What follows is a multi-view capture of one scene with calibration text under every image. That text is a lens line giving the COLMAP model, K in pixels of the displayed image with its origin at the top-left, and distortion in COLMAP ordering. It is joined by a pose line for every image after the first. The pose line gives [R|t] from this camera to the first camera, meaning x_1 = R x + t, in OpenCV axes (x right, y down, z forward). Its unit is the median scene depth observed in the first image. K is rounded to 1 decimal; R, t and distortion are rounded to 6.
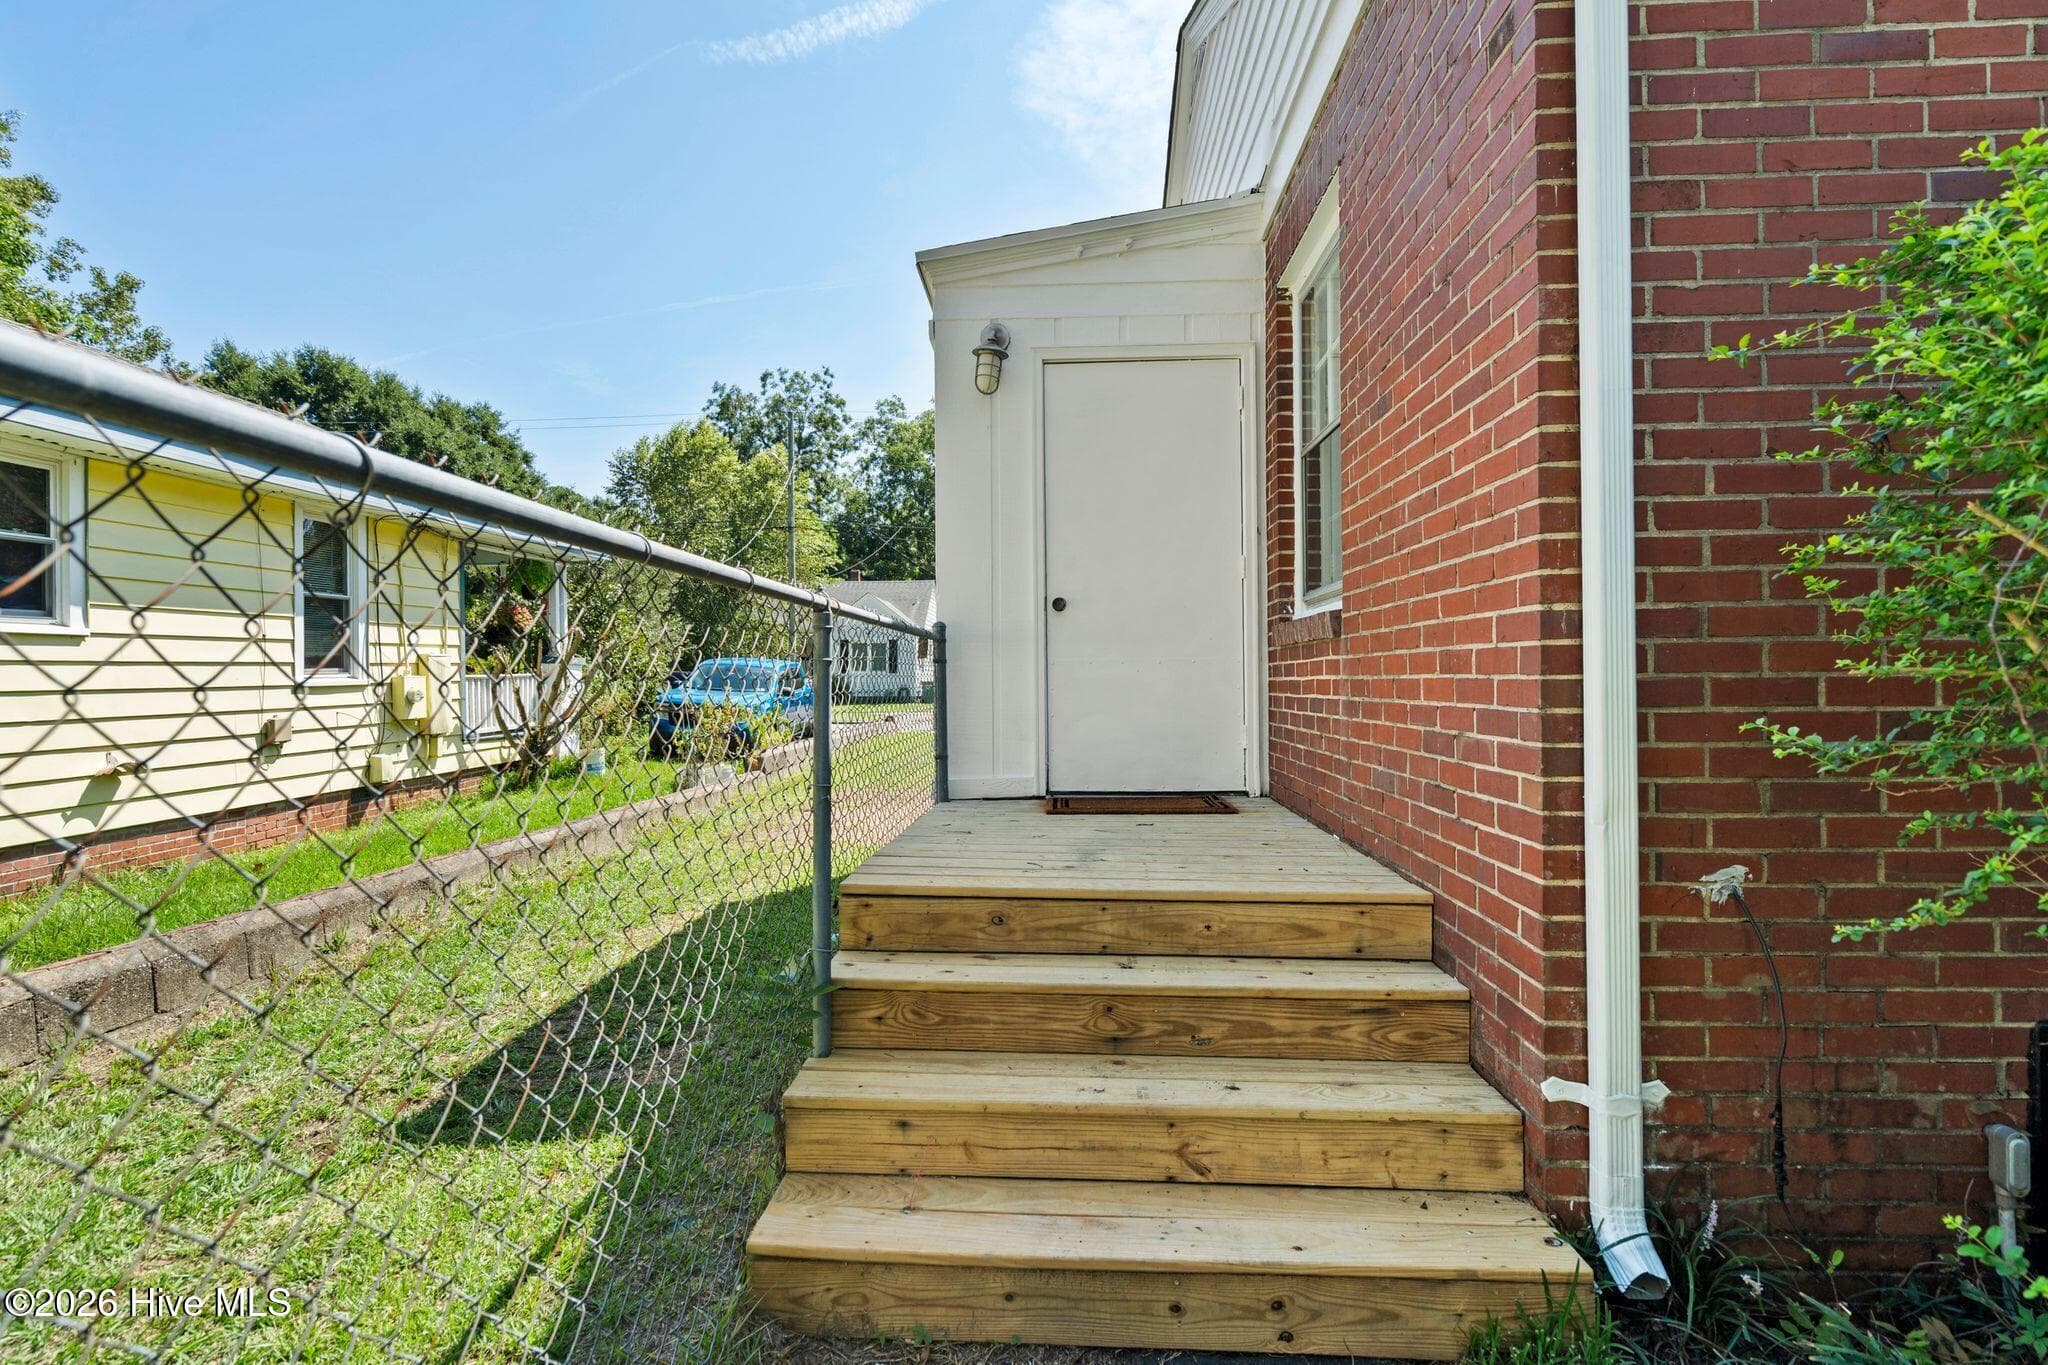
lens RADIAL K [[931.4, 0, 1020.7], [0, 931.4, 680.1], [0, 0, 1]] dist [0.000699, 0.000867]
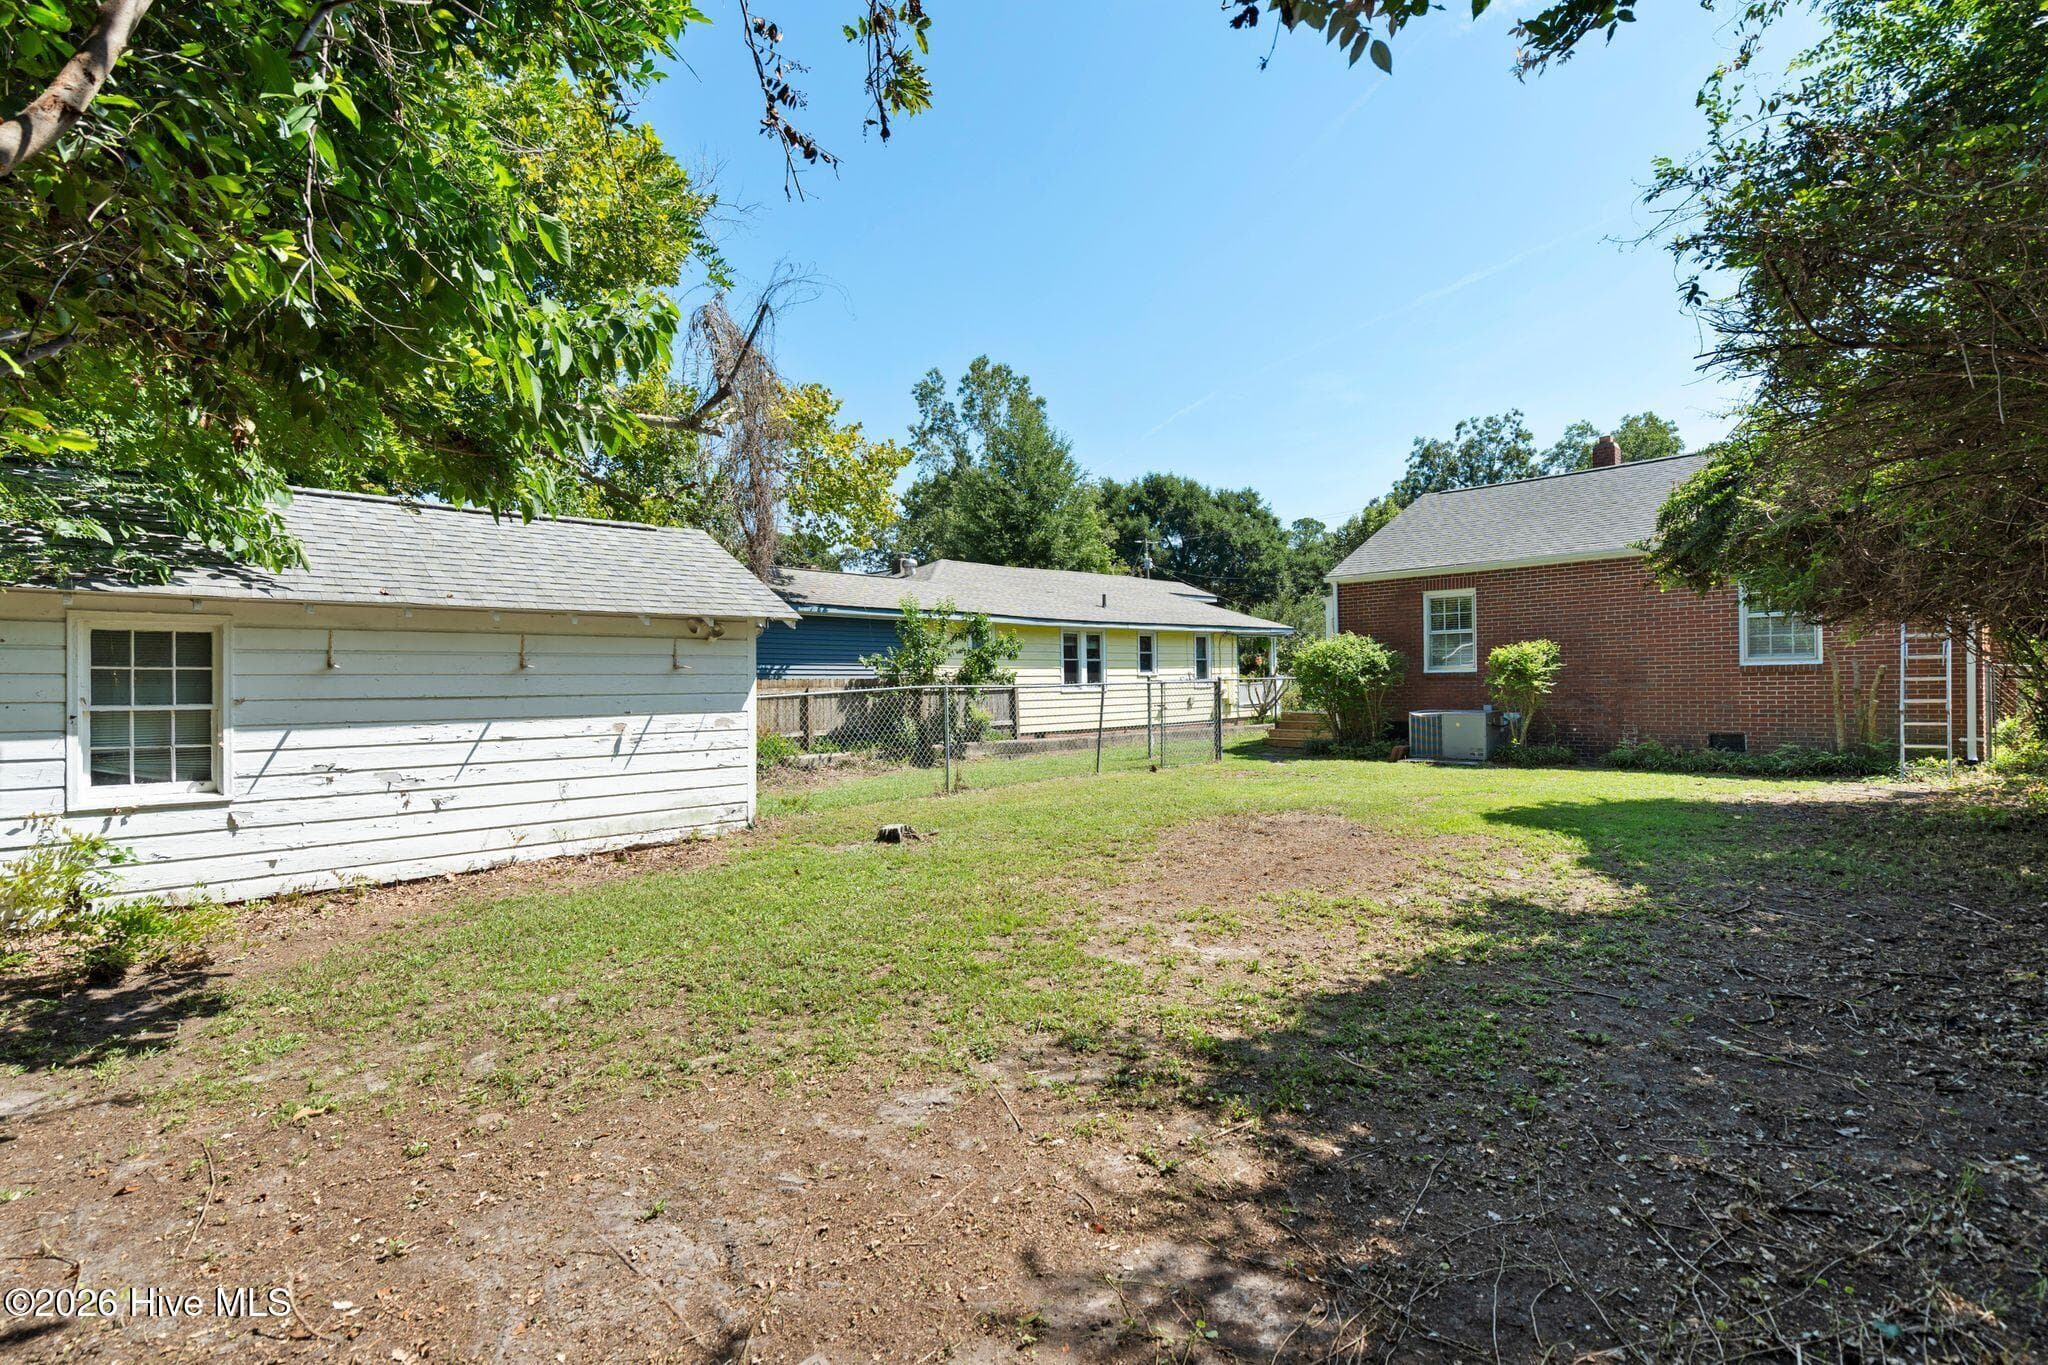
lens RADIAL K [[931.4, 0, 1028.4], [0, 931.4, 700.8], [0, 0, 1]] dist [0.000699, 0.000867]
pose [[0.726795, 0.007466, -0.686814, 0.171974], [0.006954, 0.999810, 0.018227, -0.001722], [0.686819, -0.018023, 0.726605, -0.291901]]
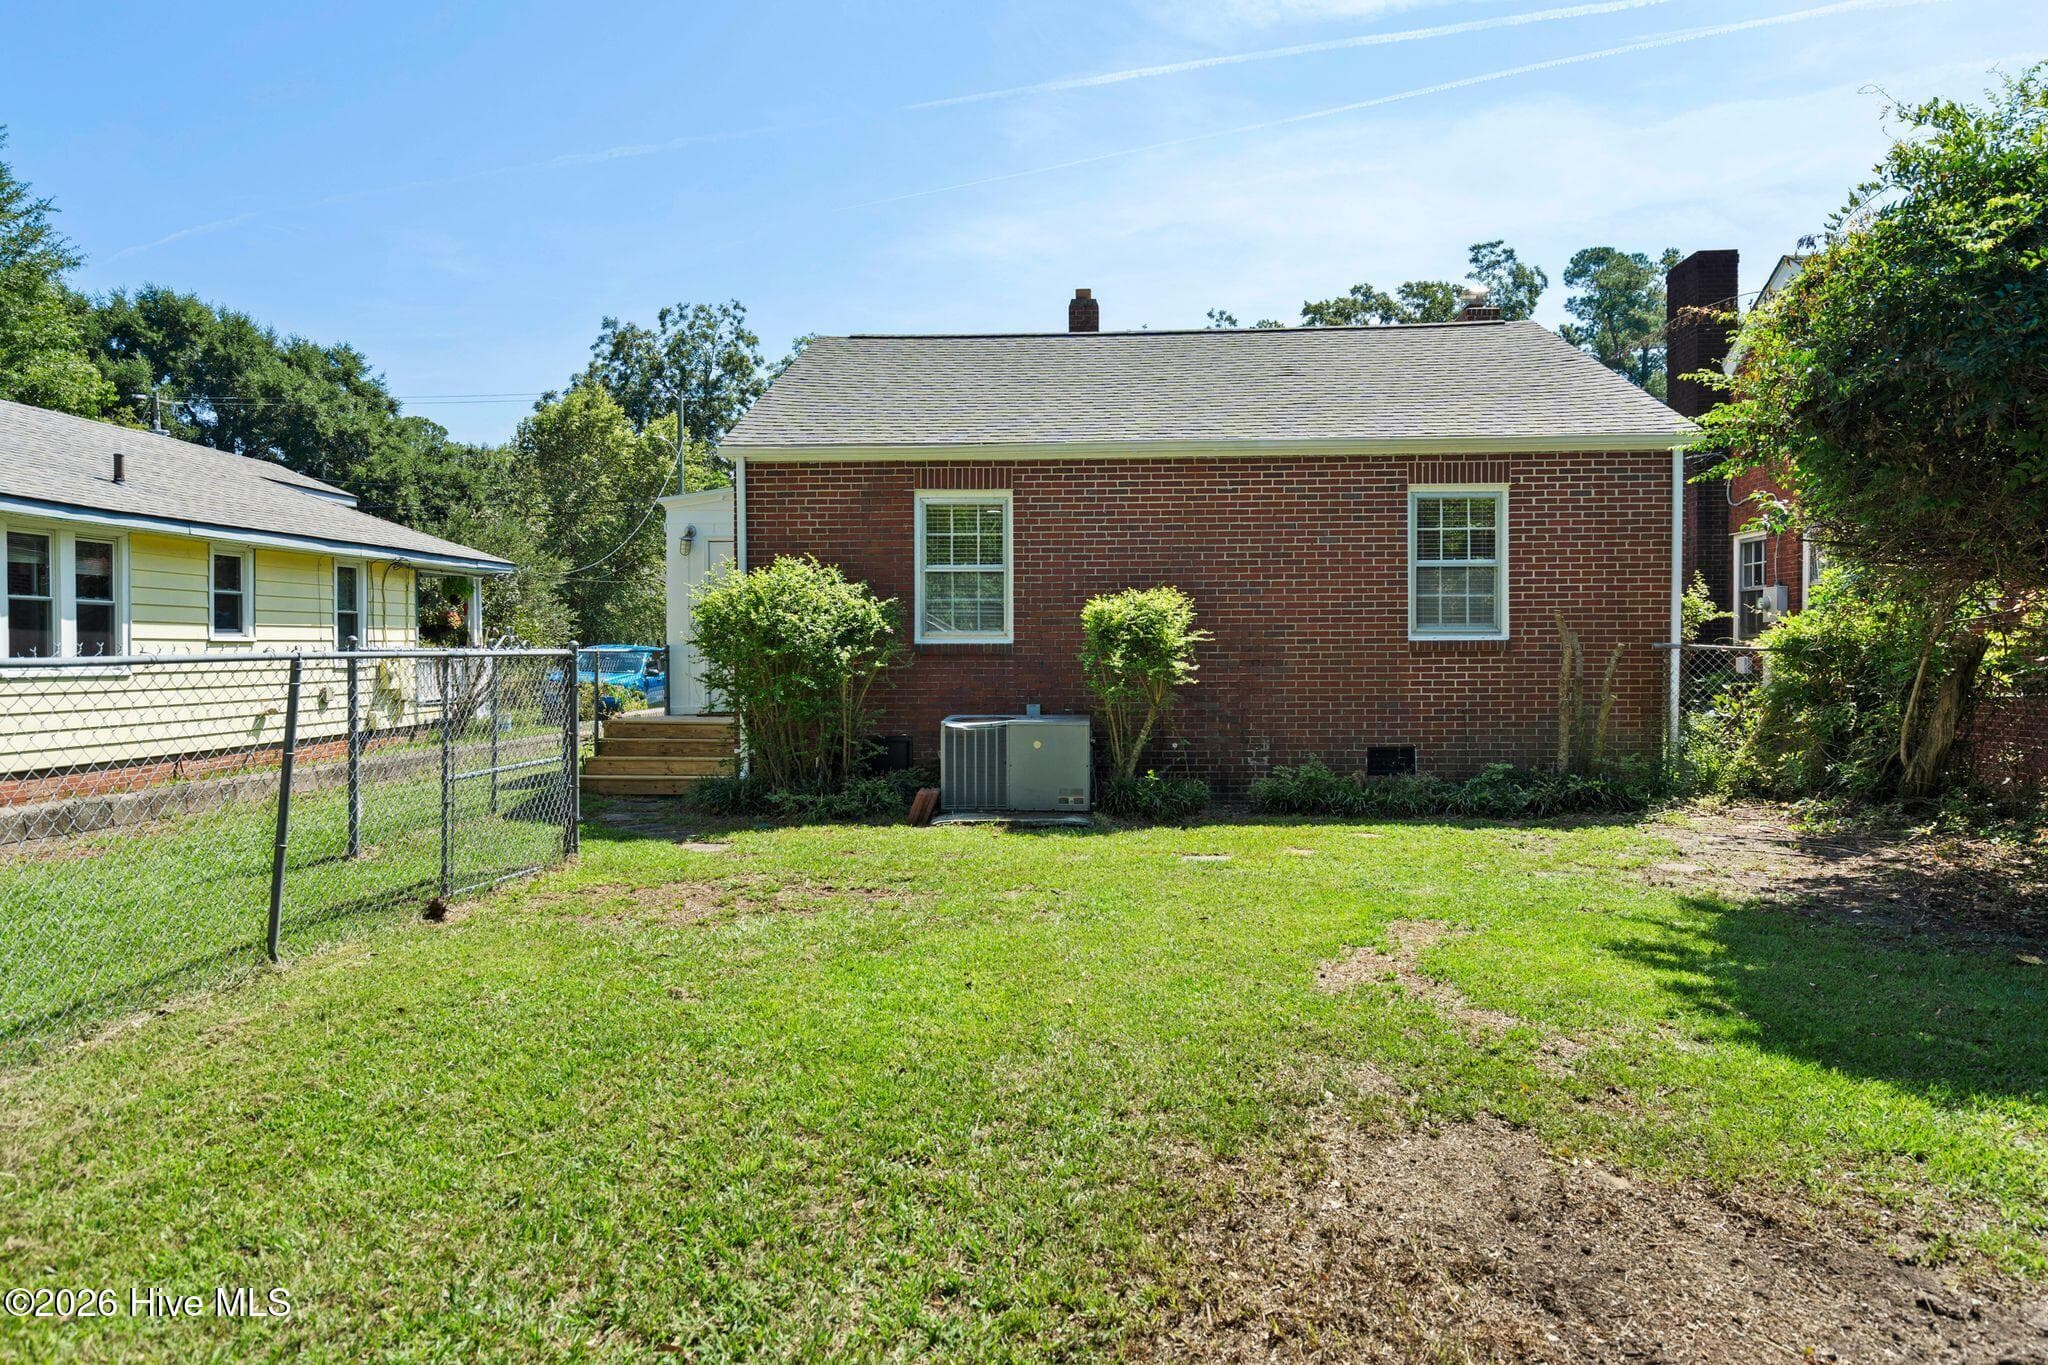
lens RADIAL K [[1247.5, 0, 1010.9], [0, 1247.5, 678.4], [0, 0, 1]] dist [0.010013, 0.000656]
pose [[0.999931, 0.003236, -0.011261, 0.072183], [-0.003077, 0.999896, 0.014111, -0.001509], [0.011305, -0.014075, 0.999837, -0.193515]]
